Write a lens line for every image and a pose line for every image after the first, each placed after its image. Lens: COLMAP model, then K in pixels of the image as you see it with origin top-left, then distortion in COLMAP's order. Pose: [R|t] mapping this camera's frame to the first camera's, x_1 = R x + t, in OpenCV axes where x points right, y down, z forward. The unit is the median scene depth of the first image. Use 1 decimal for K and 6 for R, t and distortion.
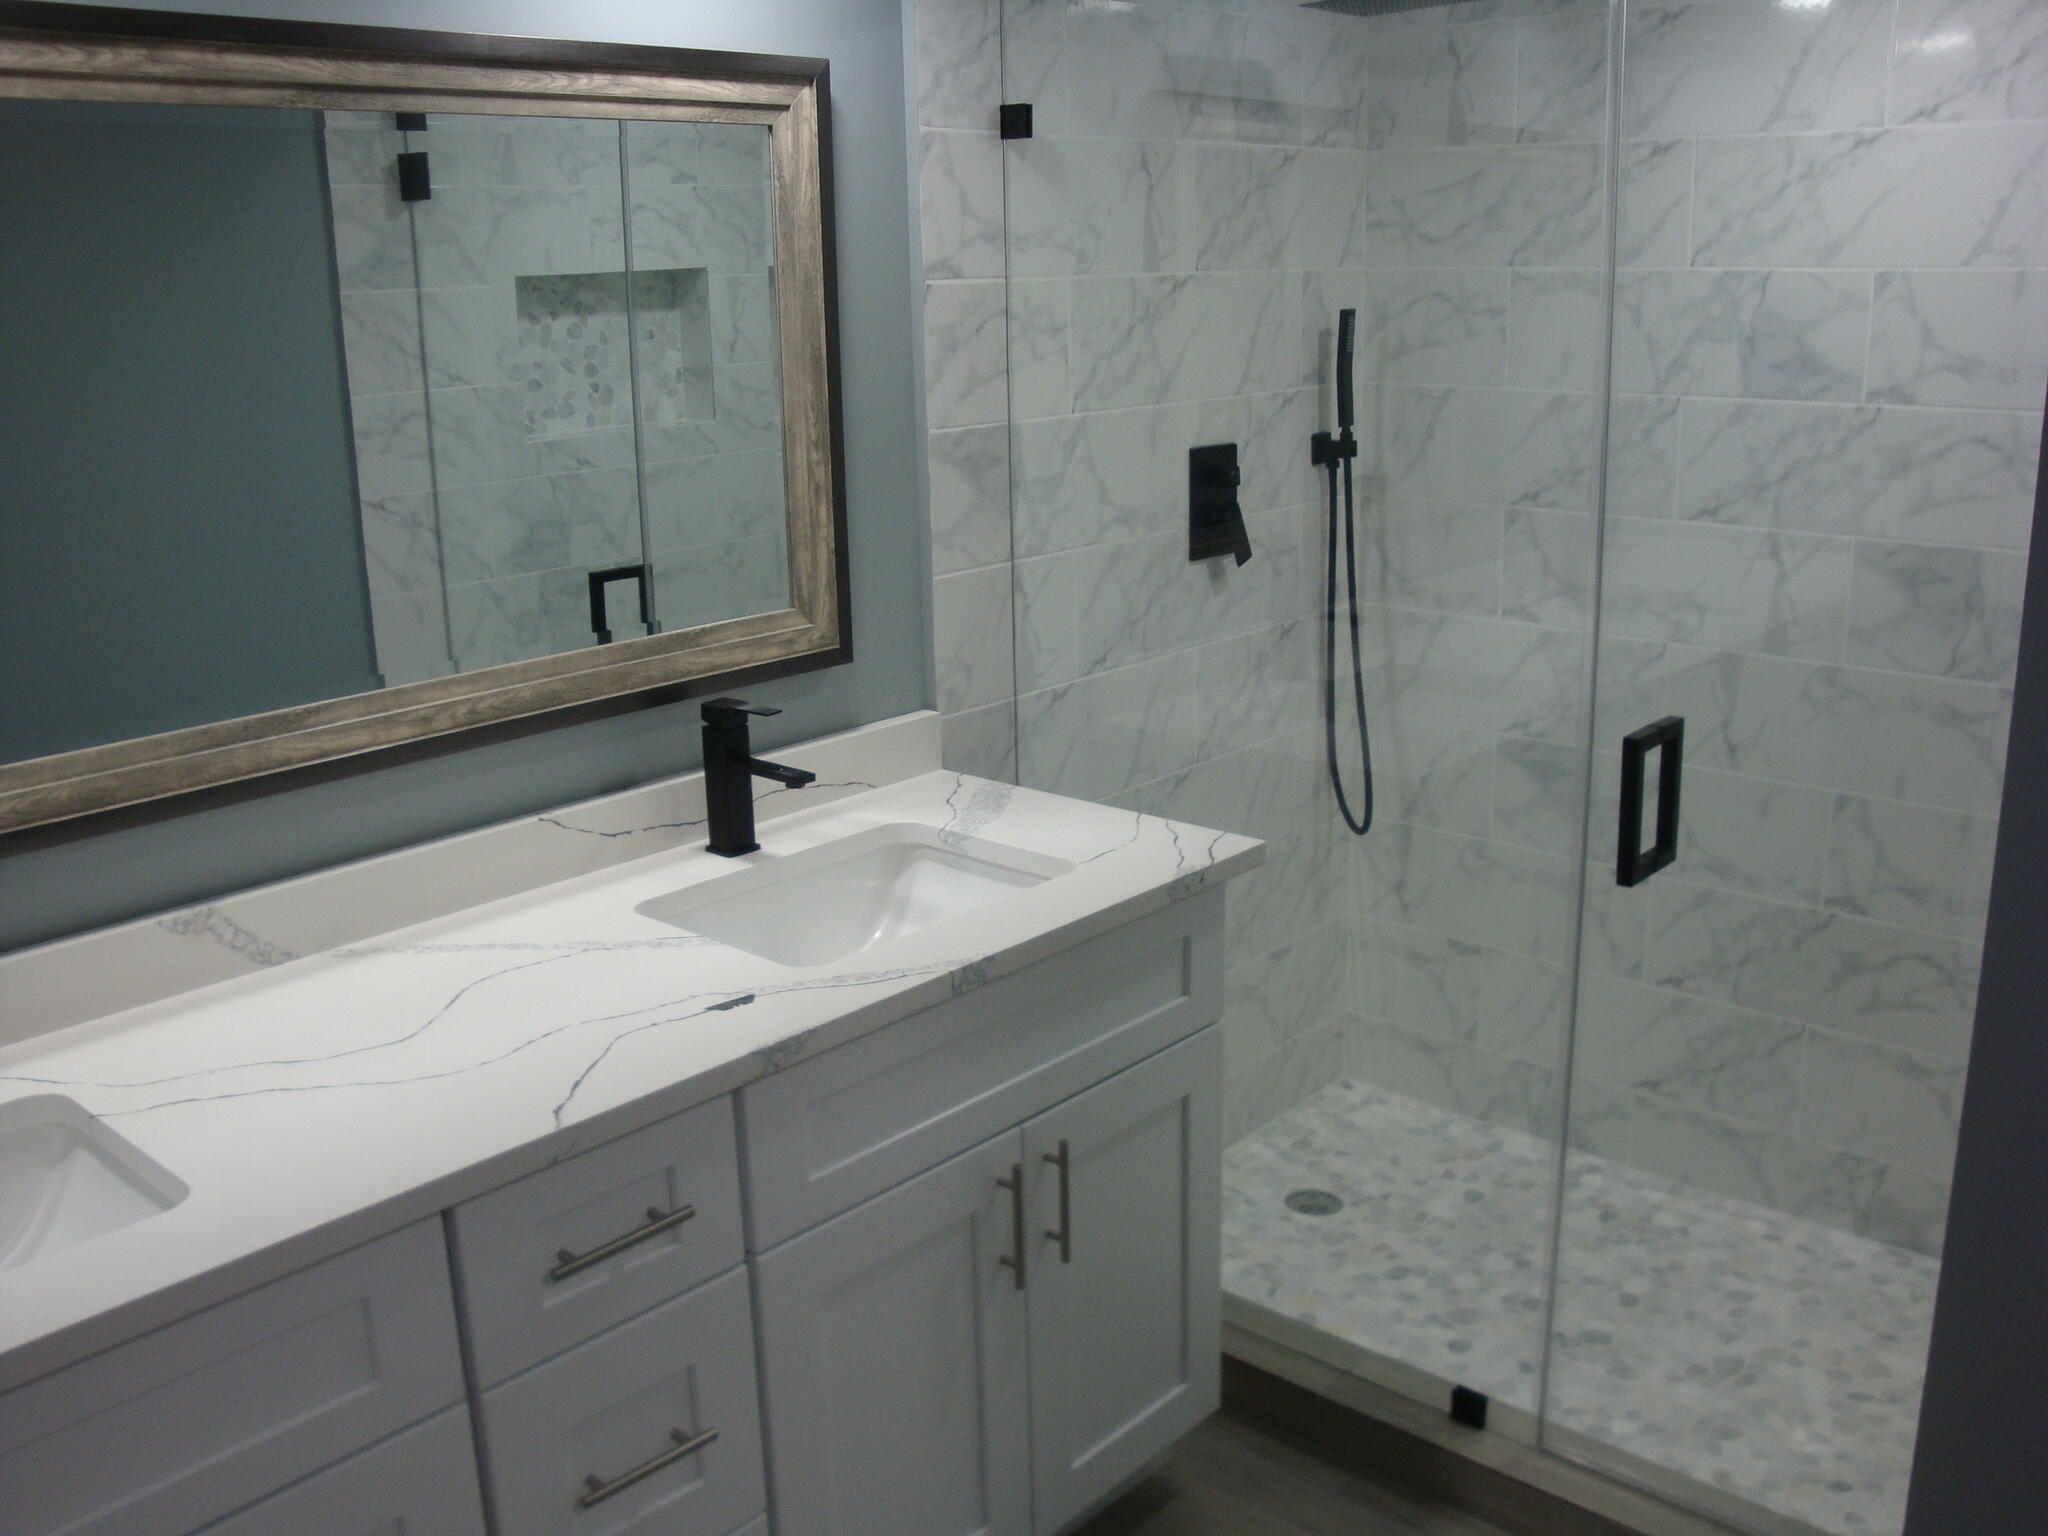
lens RADIAL K [[1856.1, 0, 1016.5], [0, 1856.1, 763.4], [0, 0, 1]] dist [-0.155539, 0.132984]
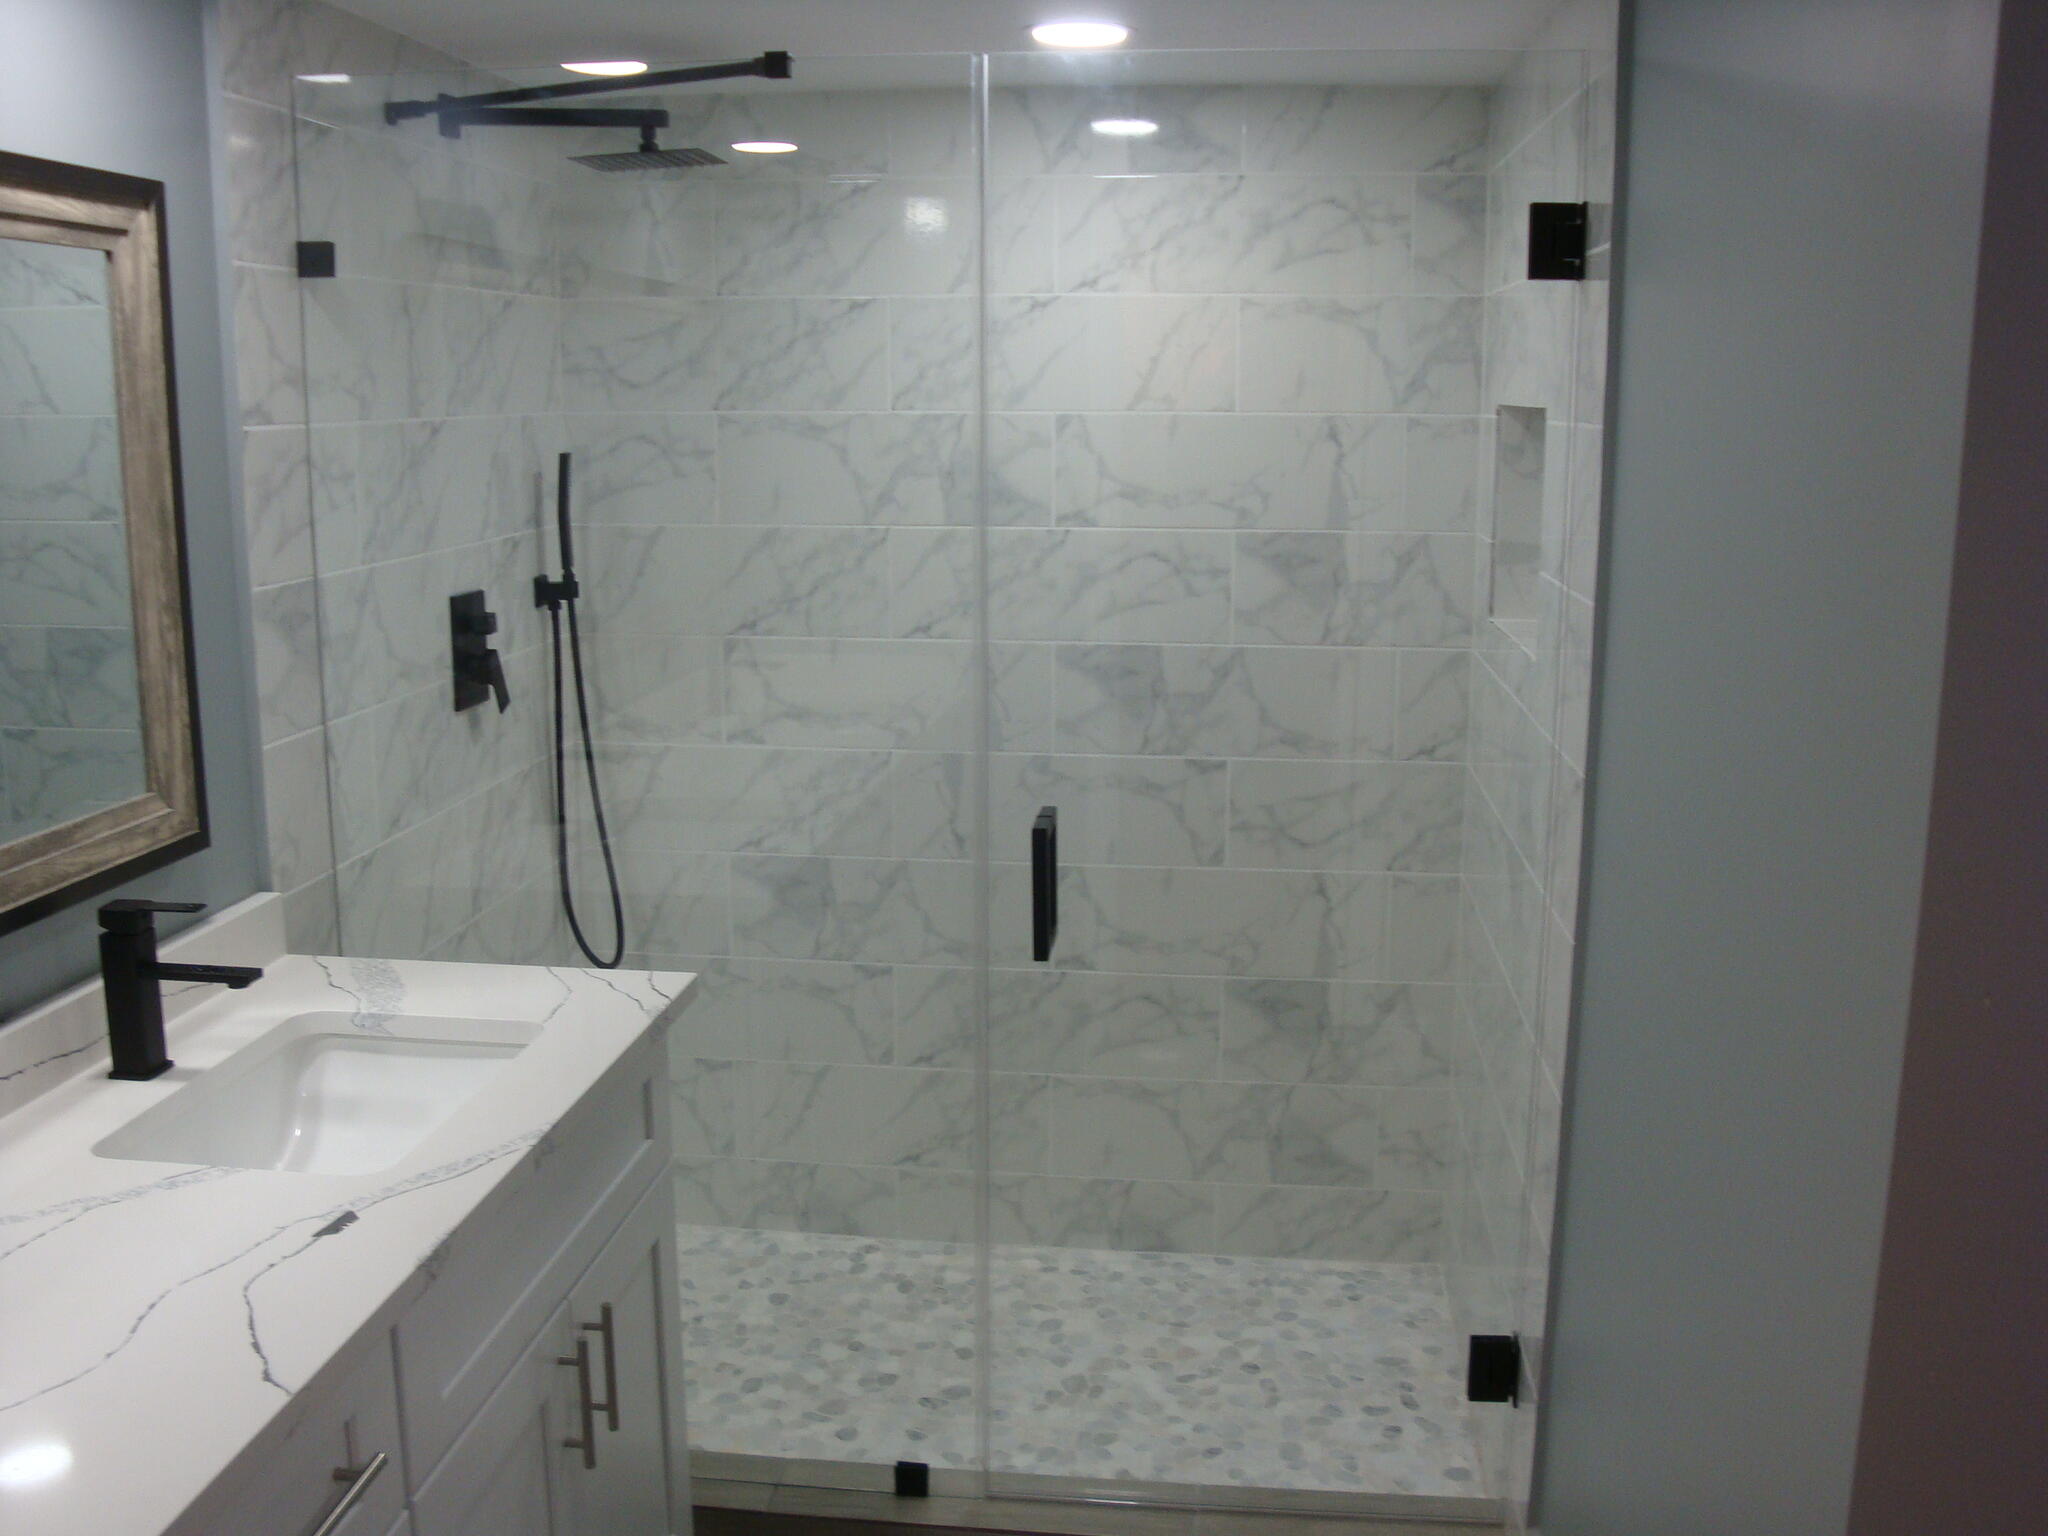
lens RADIAL K [[1856.1, 0, 1036.0], [0, 1856.1, 761.4], [0, 0, 1]] dist [-0.155539, 0.132984]
pose [[0.815891, -0.088277, 0.571428, -0.234155], [0.130994, 0.990801, -0.033971, -0.011918], [-0.563172, 0.102570, 0.819949, 0.045405]]
